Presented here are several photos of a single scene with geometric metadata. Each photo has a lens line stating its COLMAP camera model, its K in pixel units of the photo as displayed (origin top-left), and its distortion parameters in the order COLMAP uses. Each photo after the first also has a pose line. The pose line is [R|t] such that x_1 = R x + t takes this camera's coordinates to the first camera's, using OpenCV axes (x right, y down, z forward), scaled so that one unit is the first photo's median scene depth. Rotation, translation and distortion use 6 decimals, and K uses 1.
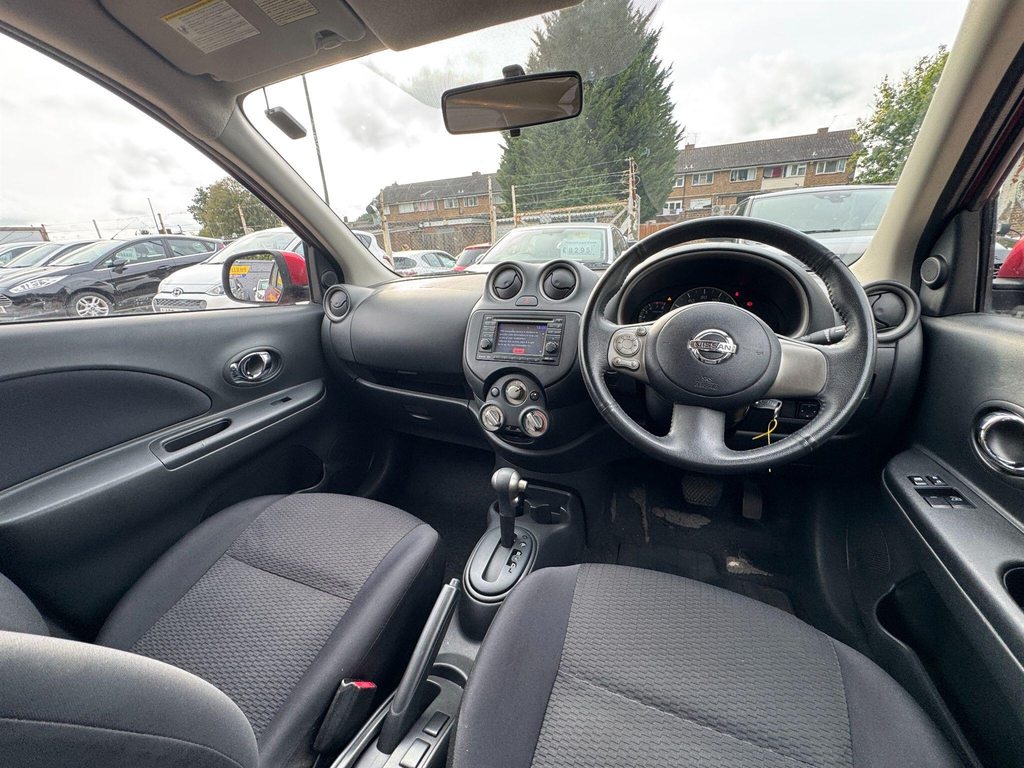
lens RADIAL K [[410.7, 0, 509.9], [0, 410.7, 381.6], [0, 0, 1]] dist [-0.002233, -0.000199]
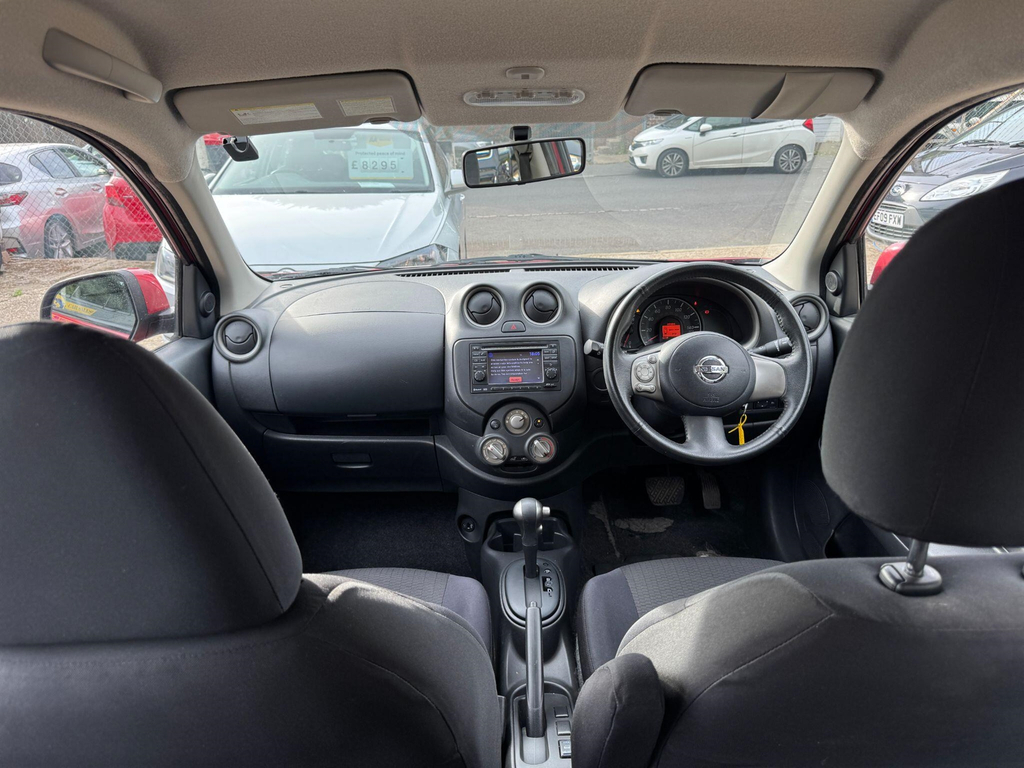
lens RADIAL K [[732.0, 0, 508.6], [0, 732.0, 382.6], [0, 0, 1]] dist [0.067614, -0.103539]
pose [[0.916770, -0.130564, 0.377473, -0.781849], [0.119181, 0.991432, 0.053471, -0.195018], [-0.381220, -0.004033, 0.924476, -0.724790]]
